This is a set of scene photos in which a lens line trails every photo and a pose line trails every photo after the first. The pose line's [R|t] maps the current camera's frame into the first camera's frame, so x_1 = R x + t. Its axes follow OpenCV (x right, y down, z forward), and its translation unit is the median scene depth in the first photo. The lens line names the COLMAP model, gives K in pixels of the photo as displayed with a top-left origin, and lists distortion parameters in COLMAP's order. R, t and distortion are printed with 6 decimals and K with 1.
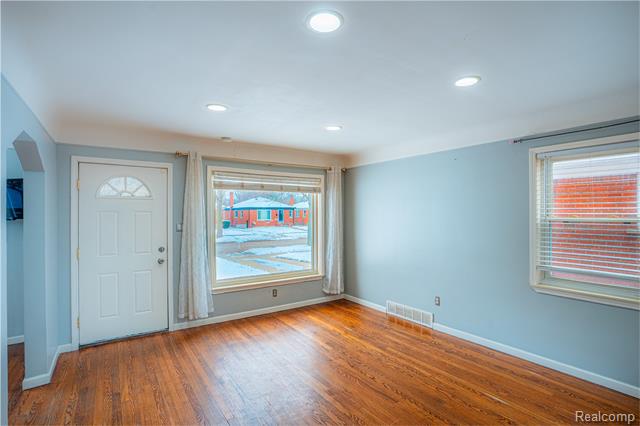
lens RADIAL K [[311.3, 0, 320.0], [0, 311.3, 213.0], [0, 0, 1]] dist [-0.043465, 0.001272]
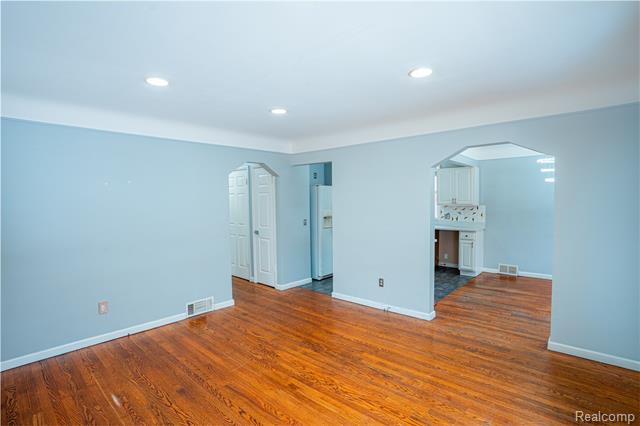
lens RADIAL K [[311.3, 0, 320.0], [0, 311.3, 213.0], [0, 0, 1]] dist [-0.043465, 0.001272]
pose [[-0.969645, 0.028047, -0.242903, 0.174094], [0.016277, 0.998600, 0.050329, -0.001313], [0.243975, 0.044847, -0.968744, 1.982577]]
